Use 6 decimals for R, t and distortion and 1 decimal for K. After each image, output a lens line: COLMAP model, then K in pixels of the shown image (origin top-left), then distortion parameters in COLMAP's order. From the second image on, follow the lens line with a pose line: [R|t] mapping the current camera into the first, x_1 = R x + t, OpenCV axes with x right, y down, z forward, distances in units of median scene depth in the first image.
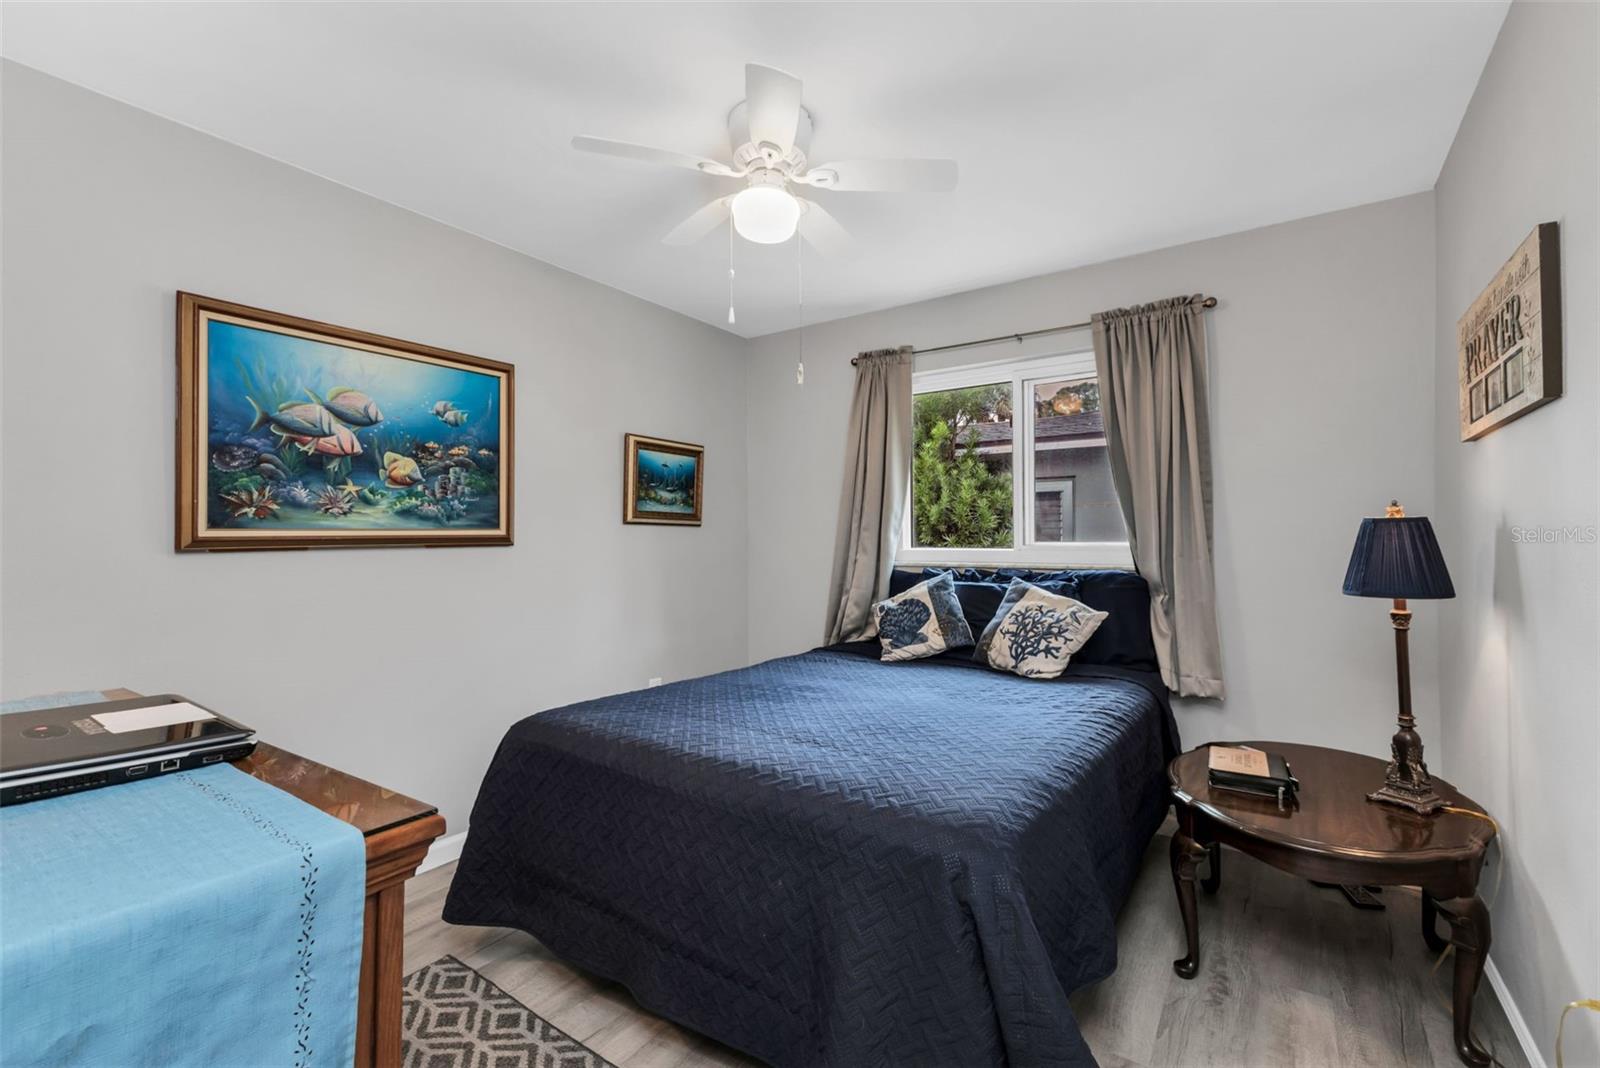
lens RADIAL K [[694.9, 0, 798.2], [0, 694.9, 534.8], [0, 0, 1]] dist [0.008676, -0.000418]
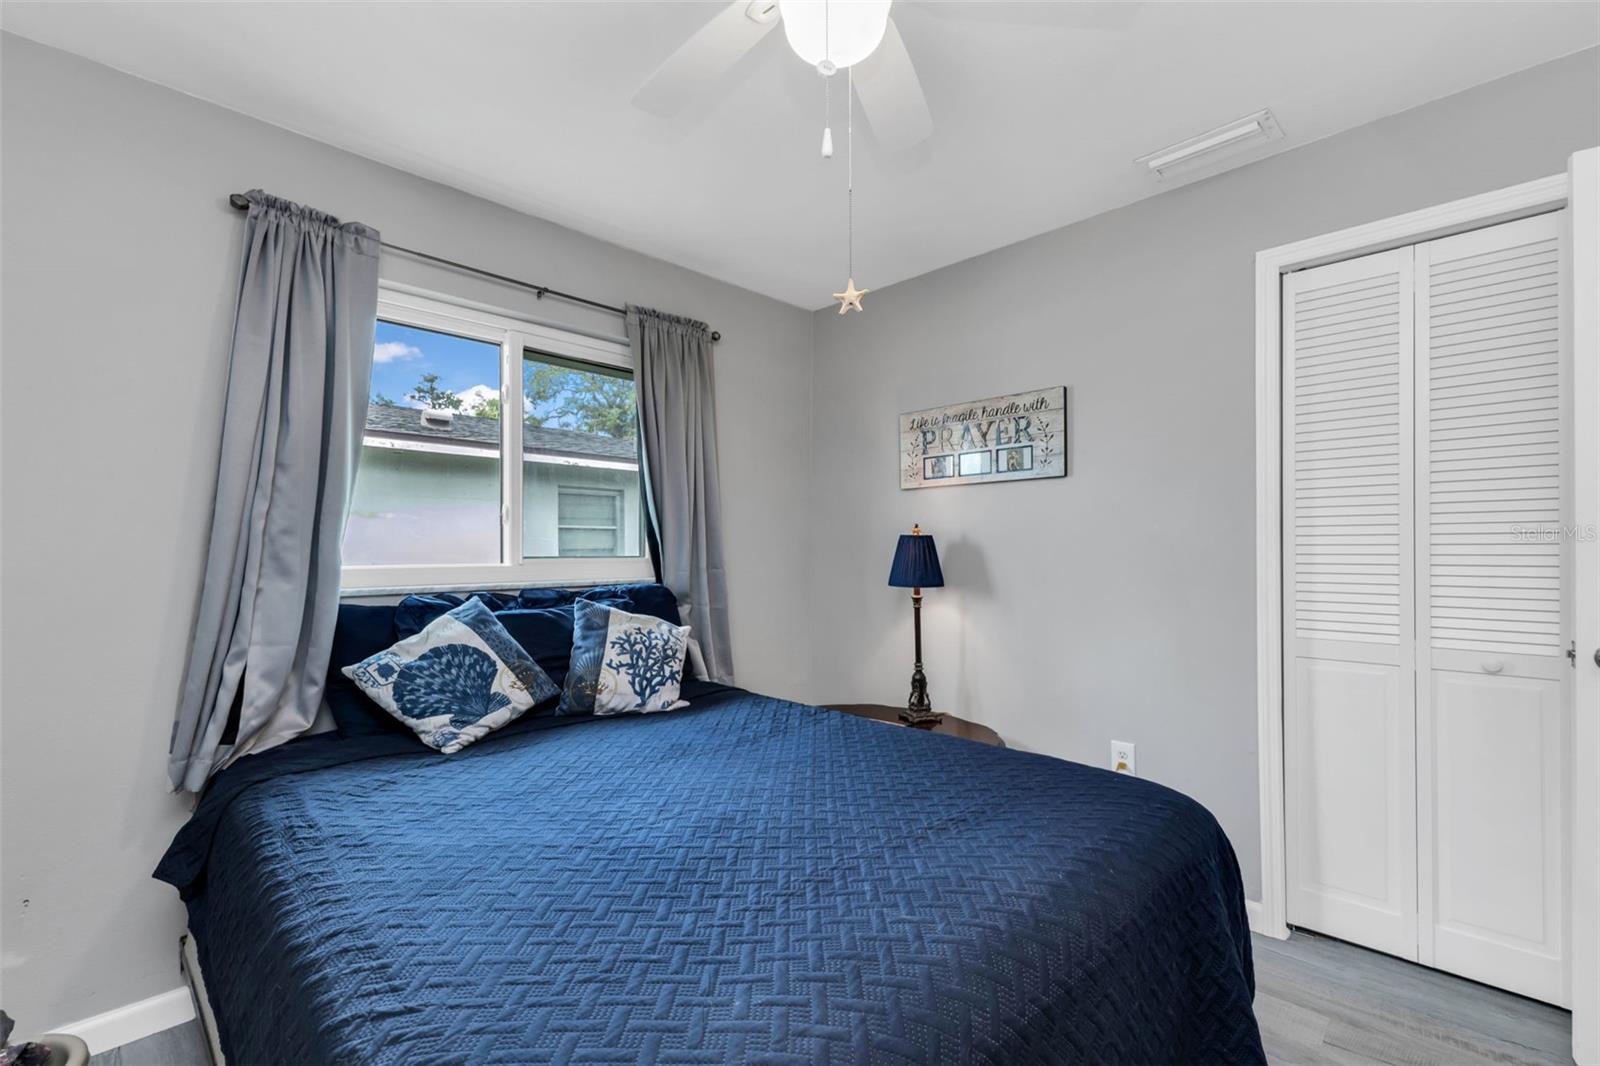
lens RADIAL K [[699.9, 0, 803.1], [0, 699.9, 550.0], [0, 0, 1]] dist [0.001021, 0.000026]
pose [[0.164492, 0.005782, 0.986361, -0.468534], [-0.000424, 0.999983, -0.005792, 0.011617], [-0.986378, 0.000534, 0.164492, 0.668200]]
